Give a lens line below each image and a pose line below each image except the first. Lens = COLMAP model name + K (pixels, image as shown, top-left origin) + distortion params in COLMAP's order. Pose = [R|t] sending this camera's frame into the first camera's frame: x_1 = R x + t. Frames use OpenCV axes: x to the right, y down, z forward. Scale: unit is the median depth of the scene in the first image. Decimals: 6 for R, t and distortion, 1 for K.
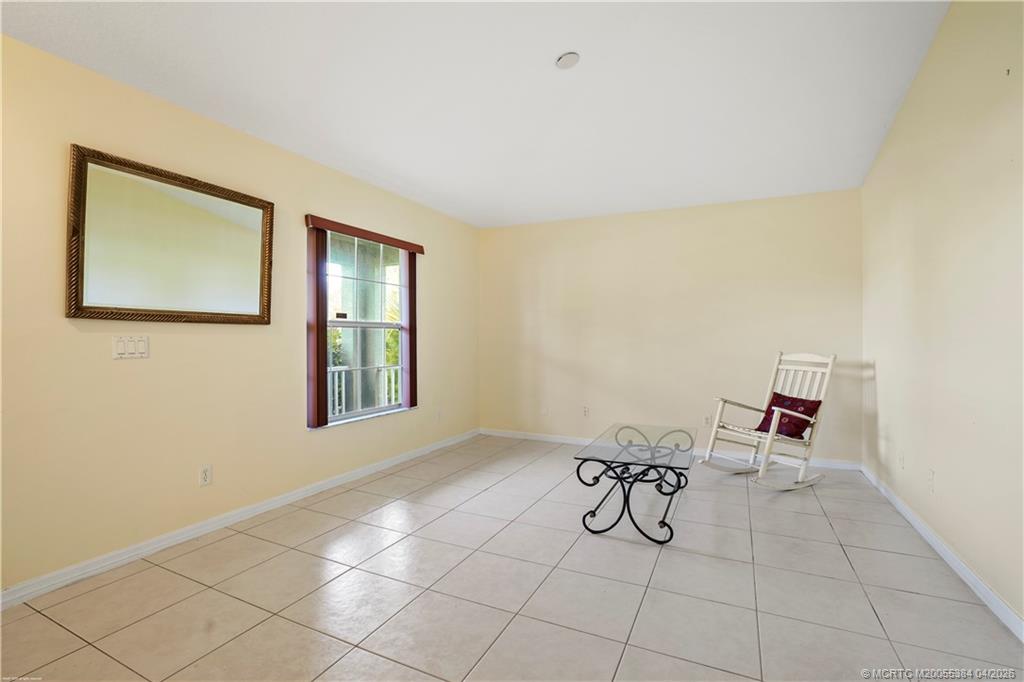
lens RADIAL K [[468.3, 0, 511.3], [0, 468.3, 336.4], [0, 0, 1]] dist [-0.030555, 0.000837]
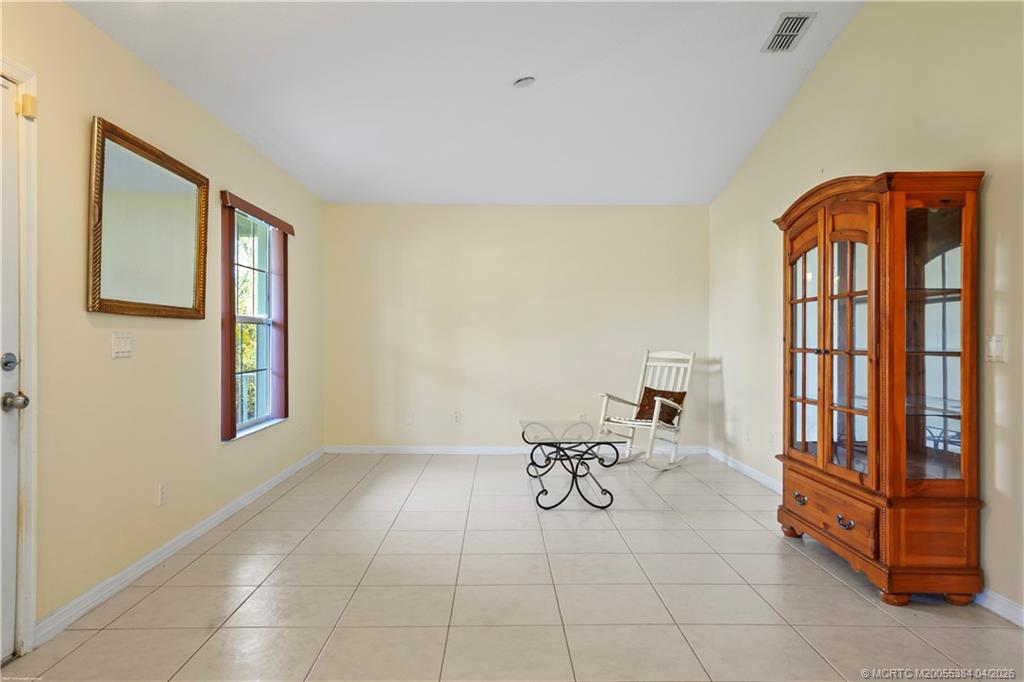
lens RADIAL K [[683.4, 0, 512.0], [0, 683.4, 341.0], [0, 0, 1]] dist [0.039336, 0.001202]
pose [[0.893734, 0.001164, 0.448595, -0.492162], [-0.005652, 0.999946, 0.008667, -0.000297], [-0.448561, -0.010281, 0.893693, -0.341110]]
